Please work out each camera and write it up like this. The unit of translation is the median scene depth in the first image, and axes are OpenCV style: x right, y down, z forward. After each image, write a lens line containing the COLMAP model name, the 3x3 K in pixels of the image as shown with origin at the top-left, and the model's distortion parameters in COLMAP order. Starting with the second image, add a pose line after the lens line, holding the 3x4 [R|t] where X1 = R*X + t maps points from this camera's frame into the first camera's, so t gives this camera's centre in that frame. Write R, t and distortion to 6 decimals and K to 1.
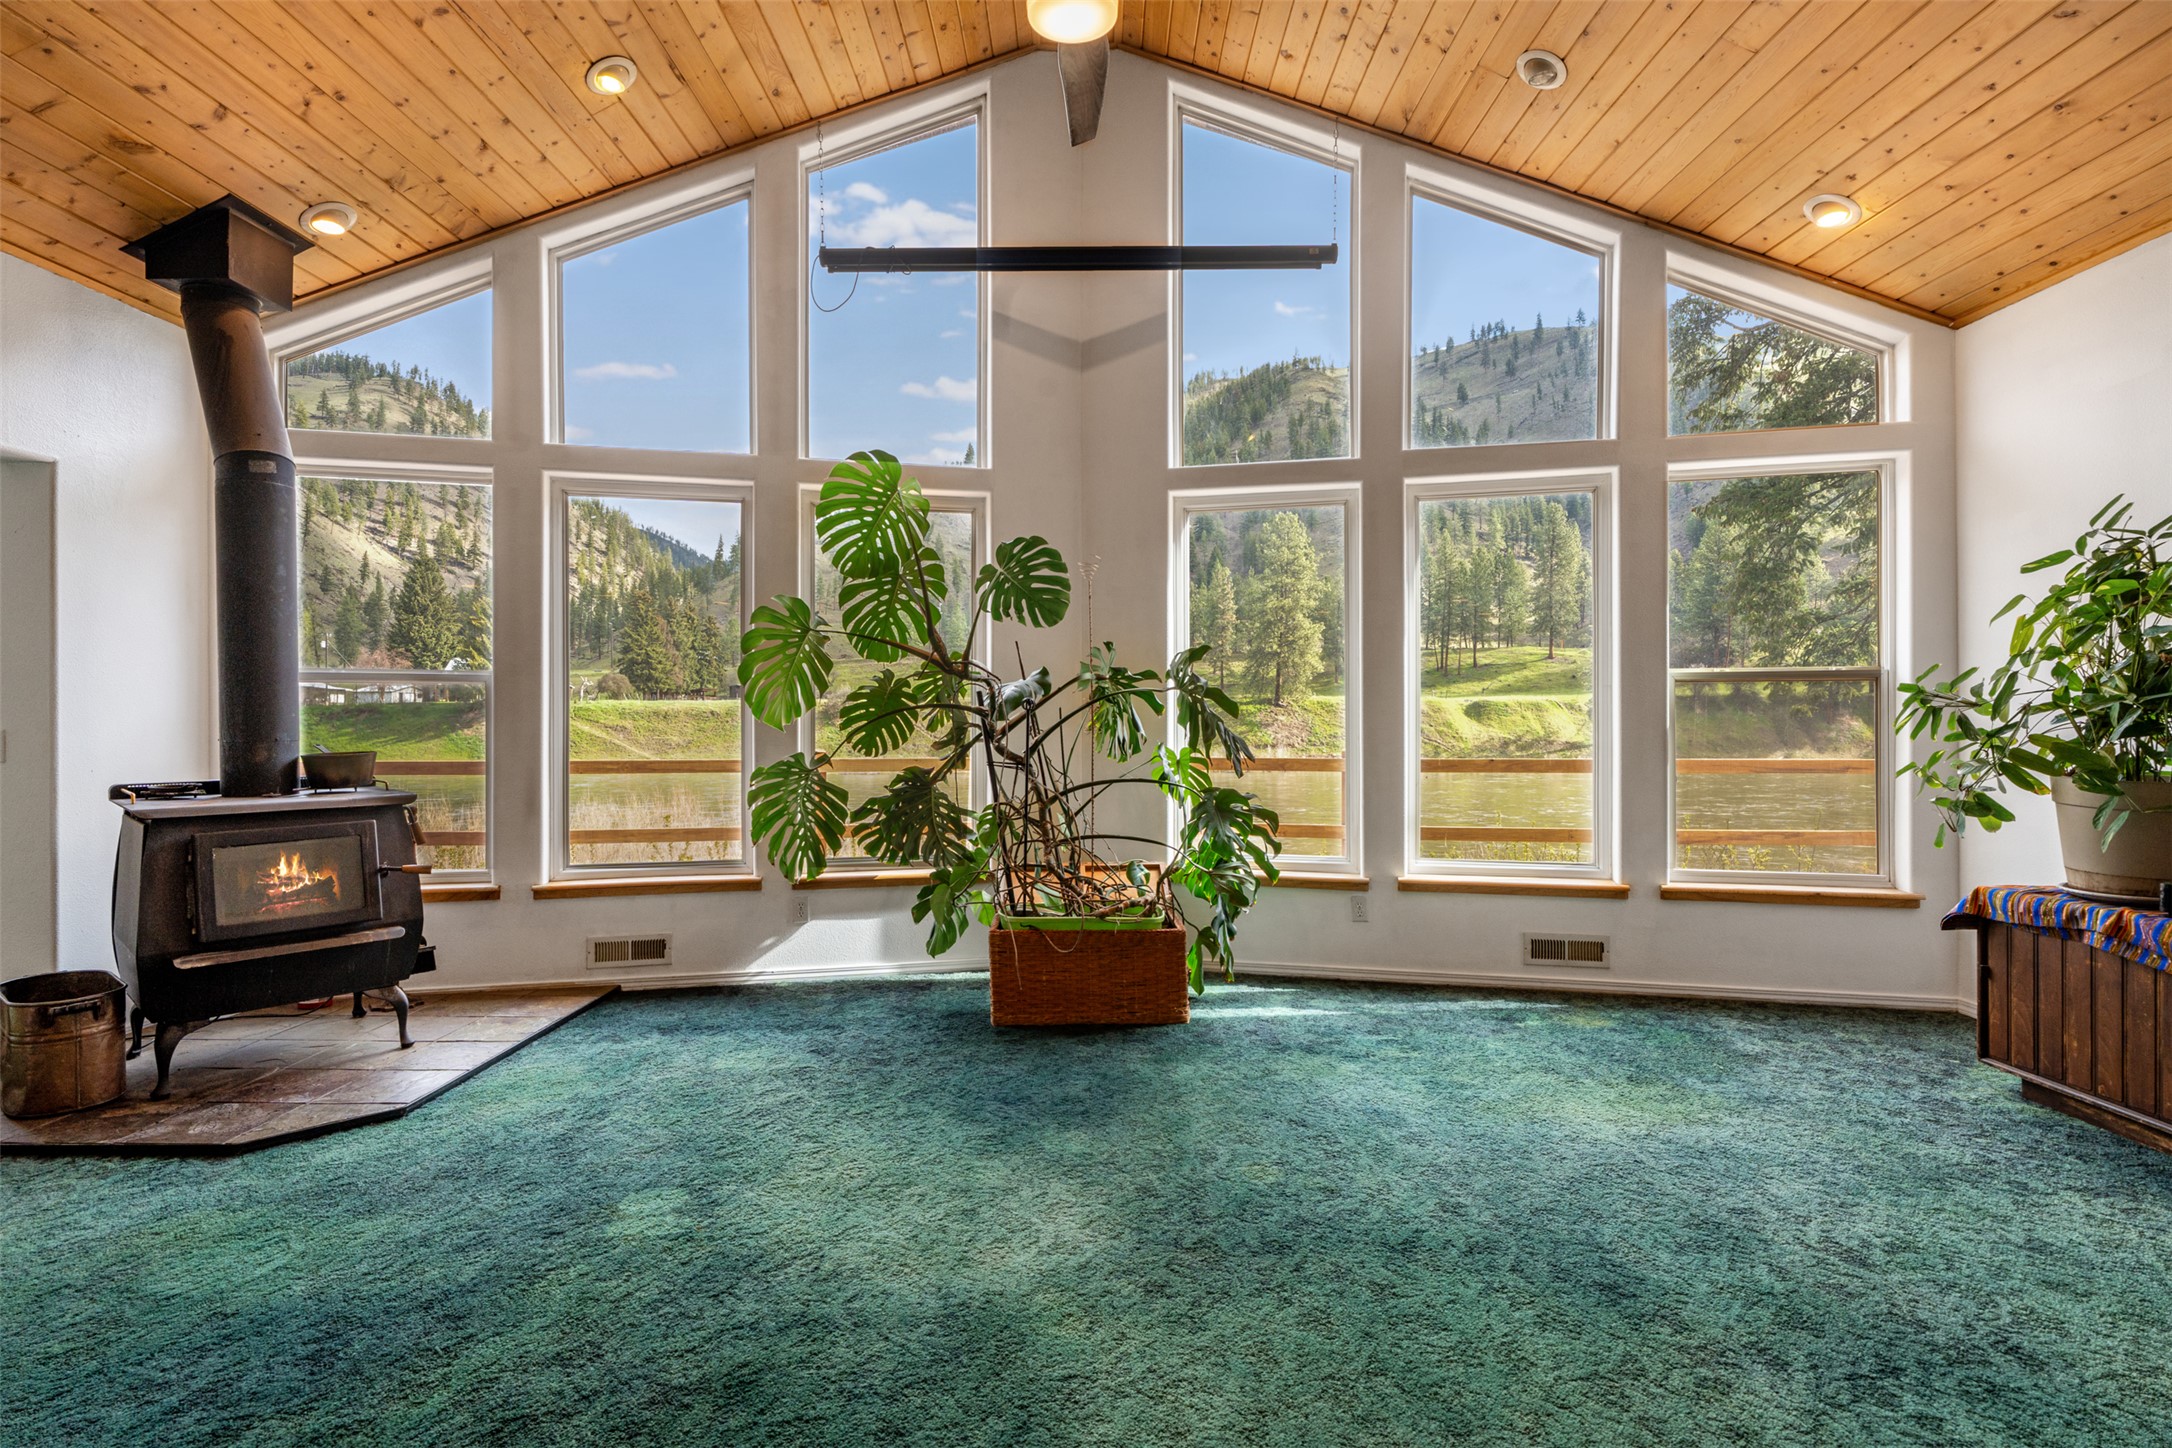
lens RADIAL K [[1054.1, 0, 1086.5], [0, 1054.1, 724.8], [0, 0, 1]] dist [-0.003475, -0.000947]
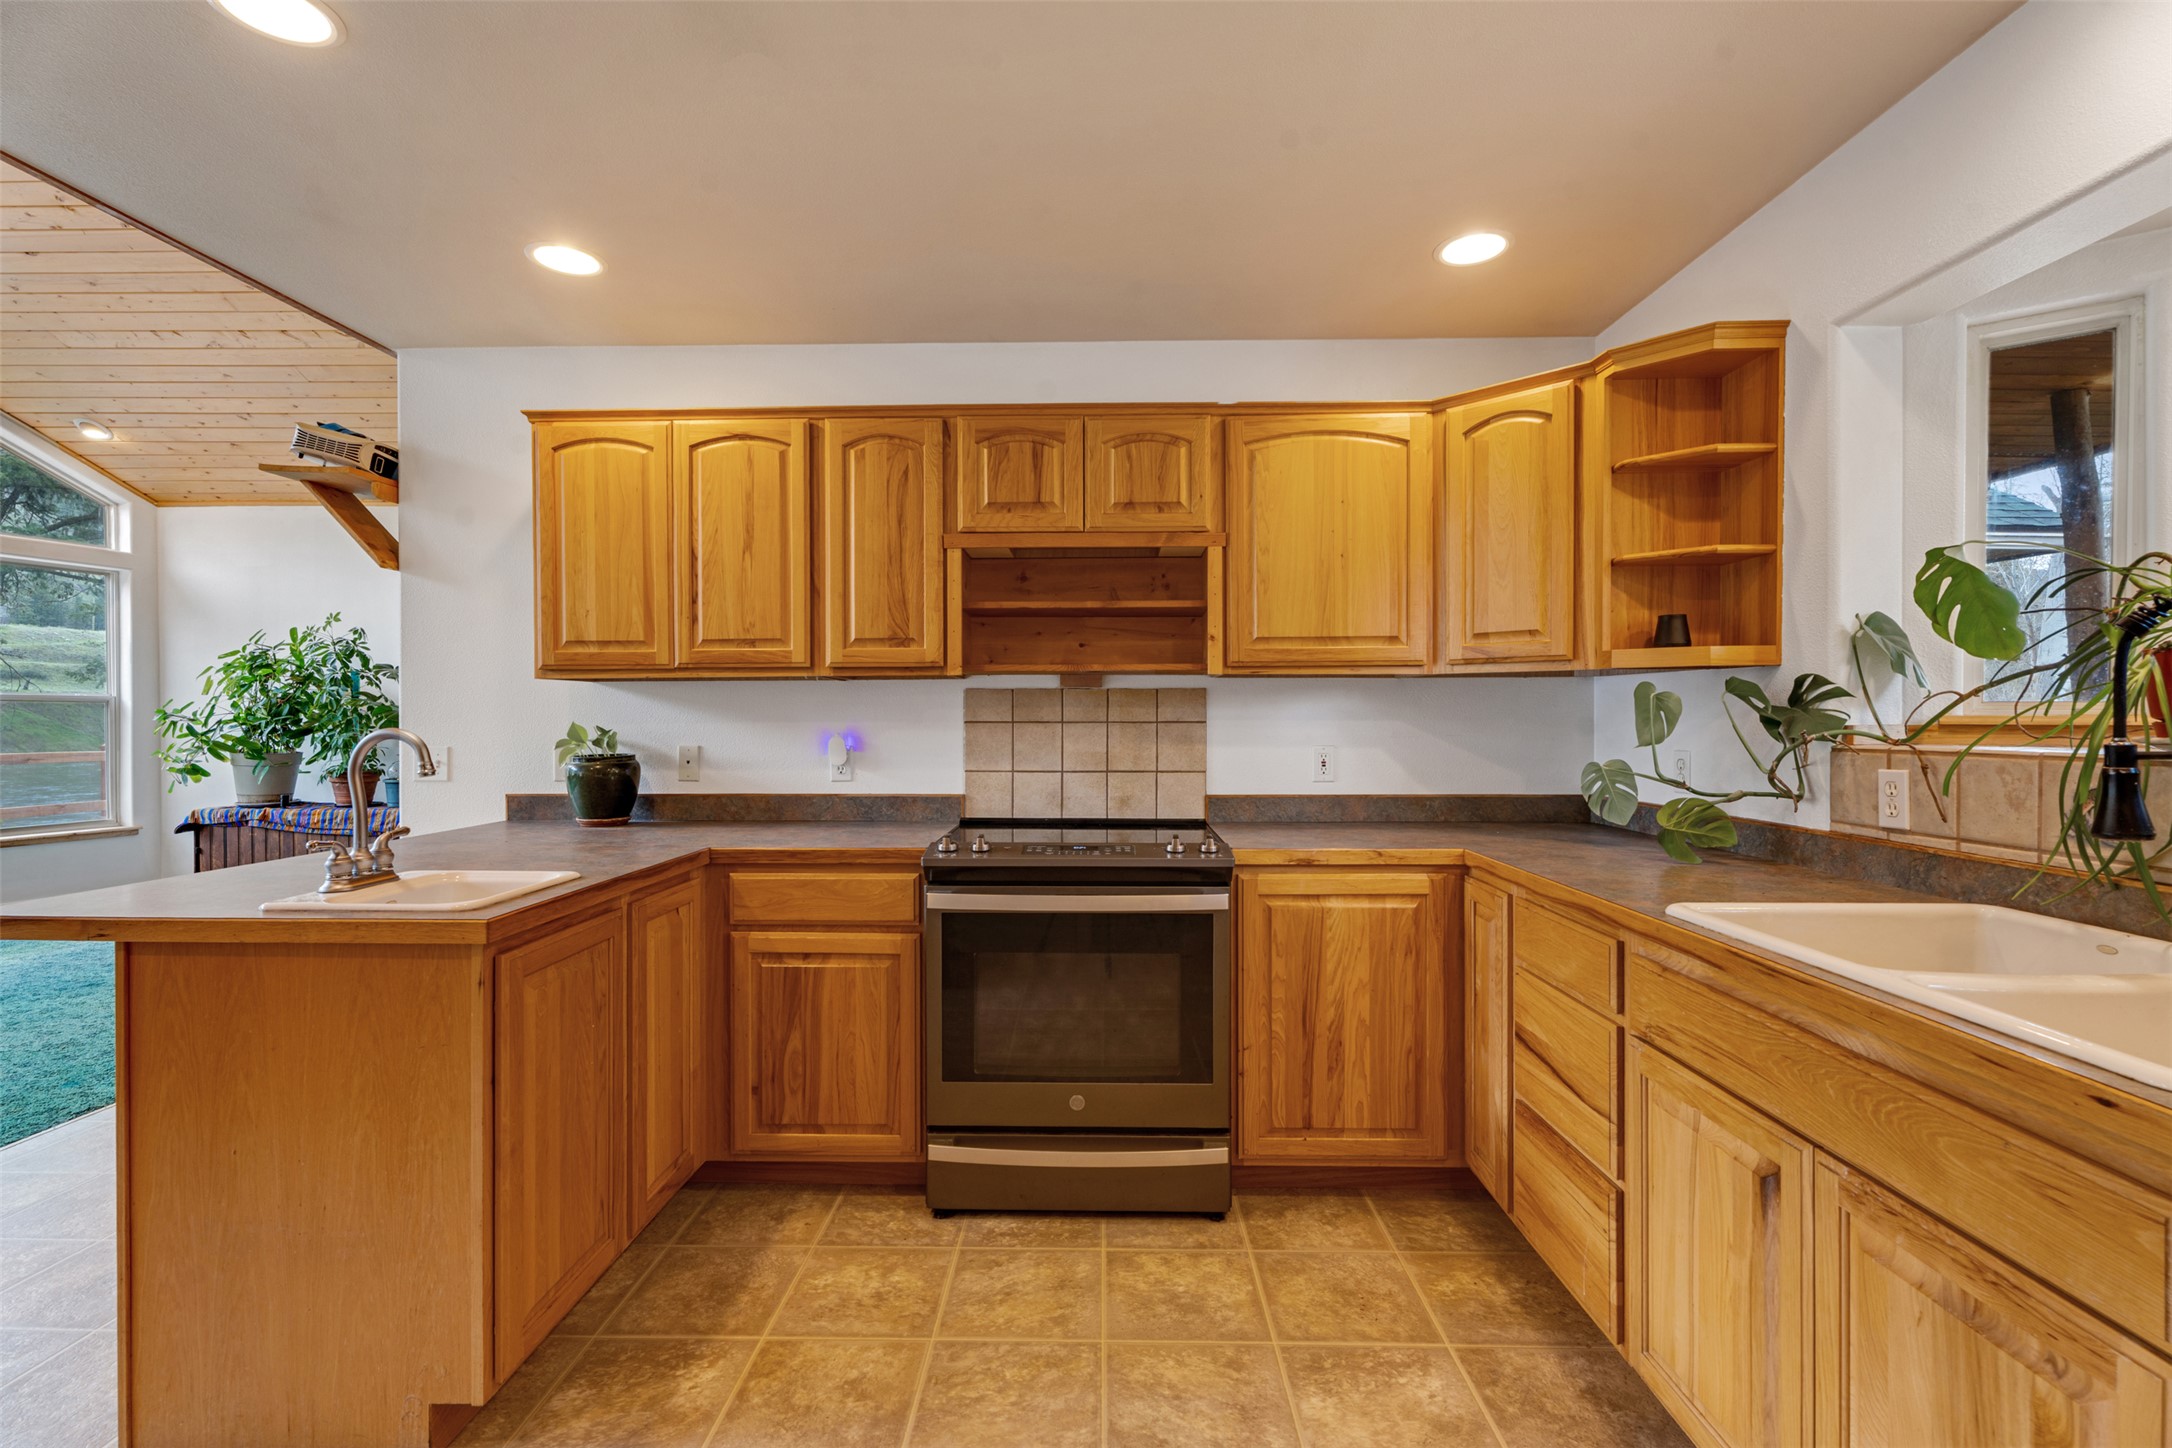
lens RADIAL K [[973.6, 0, 1082.2], [0, 973.6, 724.7], [0, 0, 1]] dist [0.002868, -0.001270]
pose [[0.020325, -0.005671, 0.999777, -0.984694], [0.001143, 0.999983, 0.005649, -0.018296], [-0.999793, 0.001028, 0.020331, -0.742811]]
